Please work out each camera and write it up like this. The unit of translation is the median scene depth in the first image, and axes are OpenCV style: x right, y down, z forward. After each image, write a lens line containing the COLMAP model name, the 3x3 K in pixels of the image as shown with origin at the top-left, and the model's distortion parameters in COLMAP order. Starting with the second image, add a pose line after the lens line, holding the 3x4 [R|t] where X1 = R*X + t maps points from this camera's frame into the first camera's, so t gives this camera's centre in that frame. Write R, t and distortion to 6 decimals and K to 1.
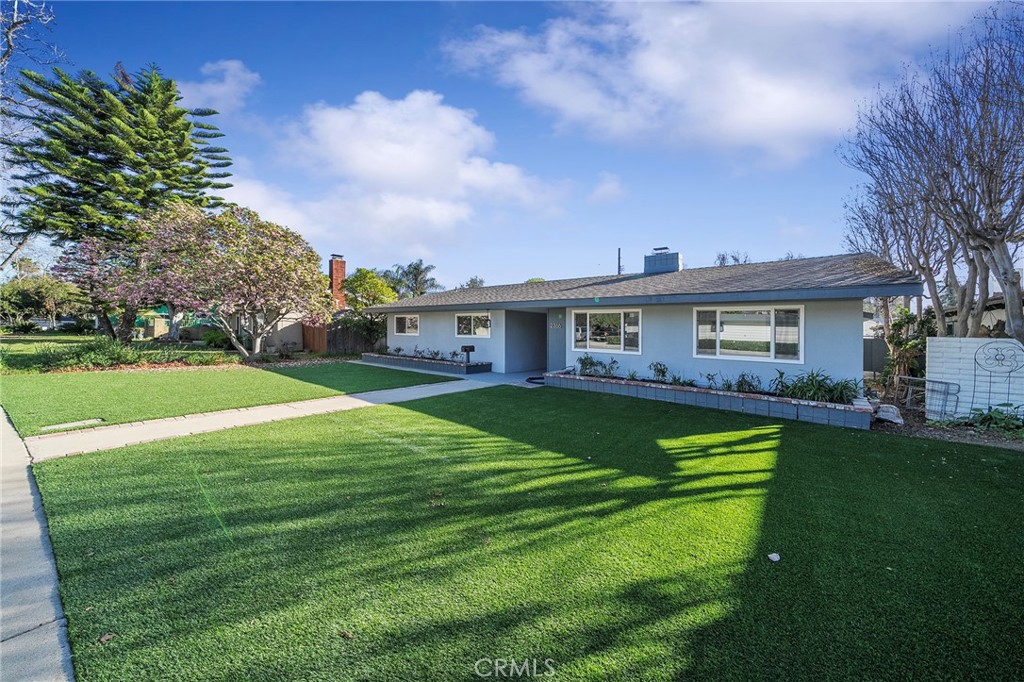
lens RADIAL K [[352.0, 0, 512.0], [0, 352.0, 341.0], [0, 0, 1]] dist [0.000262, -0.000021]
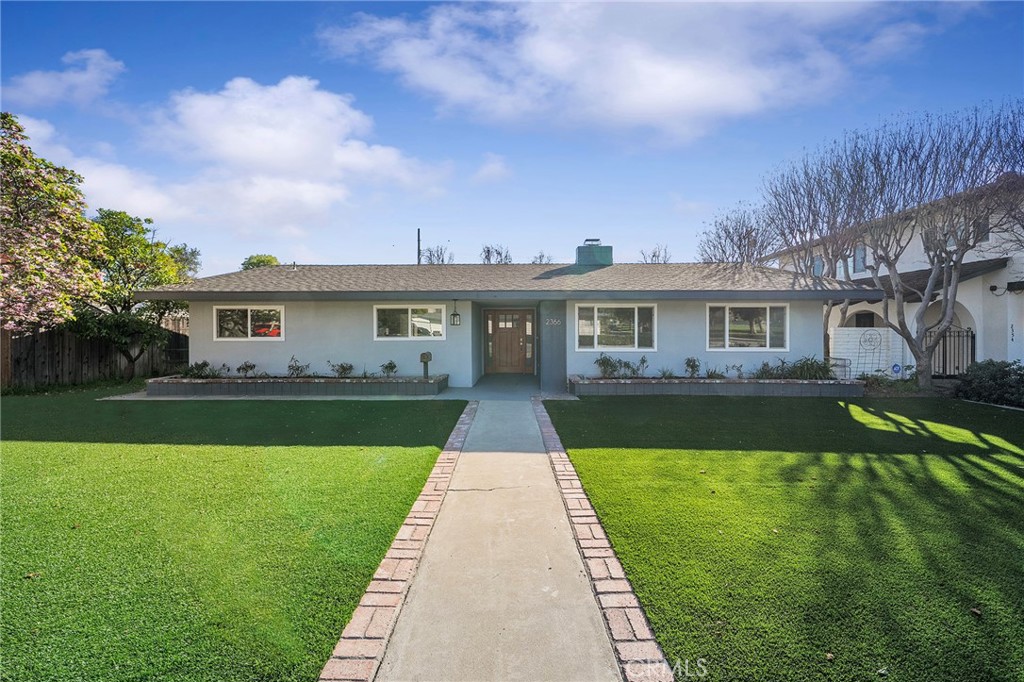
lens RADIAL K [[421.6, 0, 507.8], [0, 421.6, 338.9], [0, 0, 1]] dist [0.000703, 0.000068]
pose [[0.790766, -0.034339, 0.611155, -0.491742], [0.034727, 0.999334, 0.011217, -0.016954], [-0.611133, 0.012354, 0.791432, 0.254657]]
